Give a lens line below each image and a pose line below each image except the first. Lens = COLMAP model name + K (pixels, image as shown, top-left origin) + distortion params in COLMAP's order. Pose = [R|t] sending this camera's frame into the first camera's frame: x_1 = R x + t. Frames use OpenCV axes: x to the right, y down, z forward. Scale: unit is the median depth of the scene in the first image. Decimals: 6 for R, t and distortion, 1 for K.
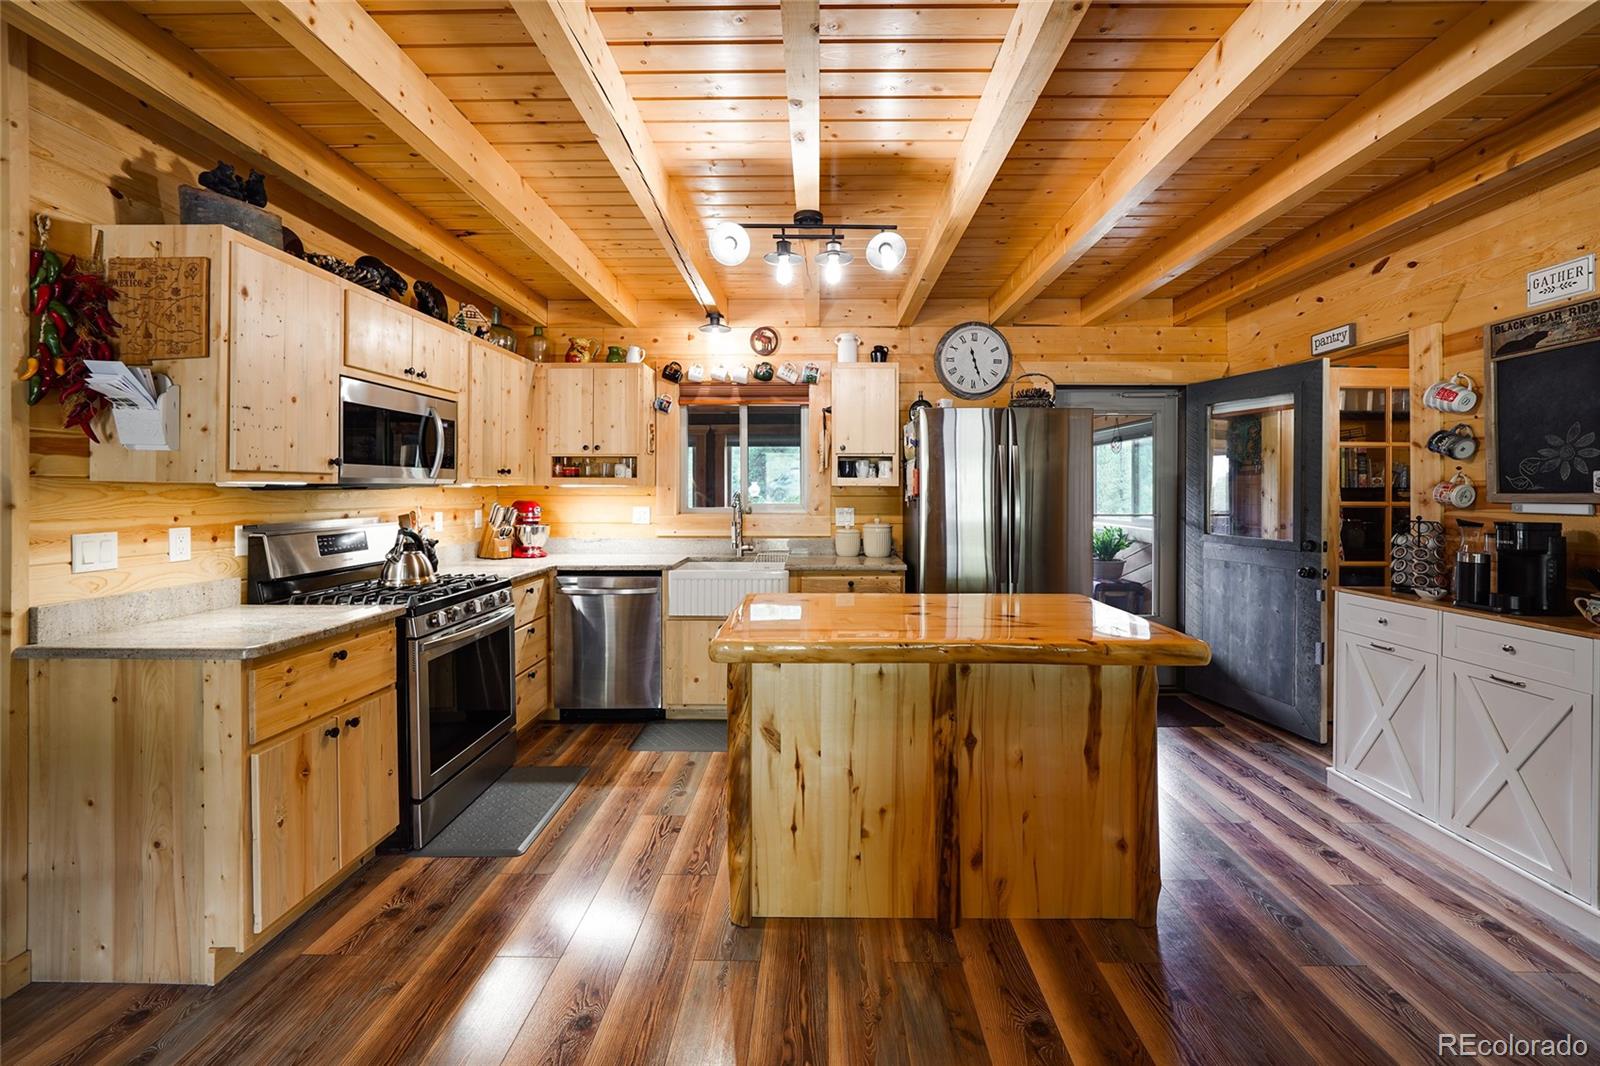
lens RADIAL K [[626.2, 0, 810.9], [0, 626.2, 493.0], [0, 0, 1]] dist [-0.000776, -0.000054]
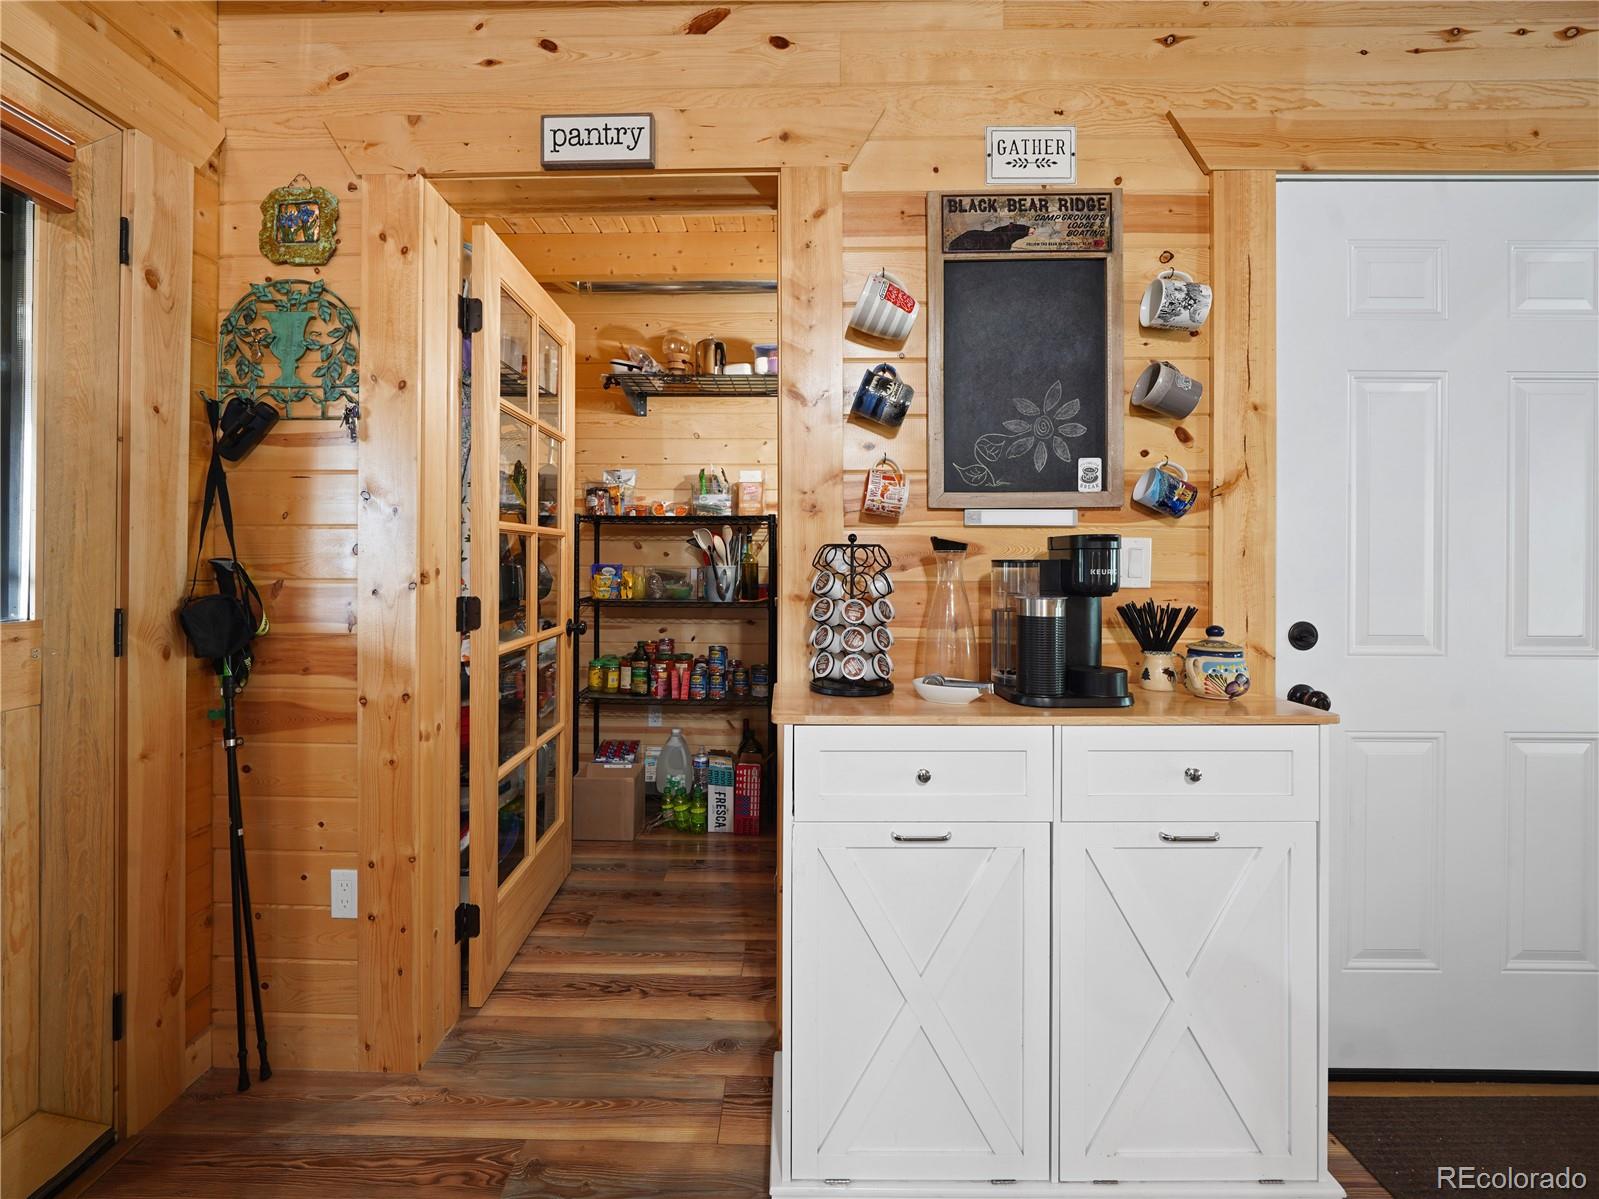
lens RADIAL K [[699.6, 0, 783.4], [0, 699.6, 556.5], [0, 0, 1]] dist [-0.008963, -0.000129]
pose [[-0.001560, 0.010822, 0.999940, 0.481709], [0.000074, 0.999941, -0.010821, 0.068300], [-0.999999, 0.000057, -0.001560, 1.194326]]
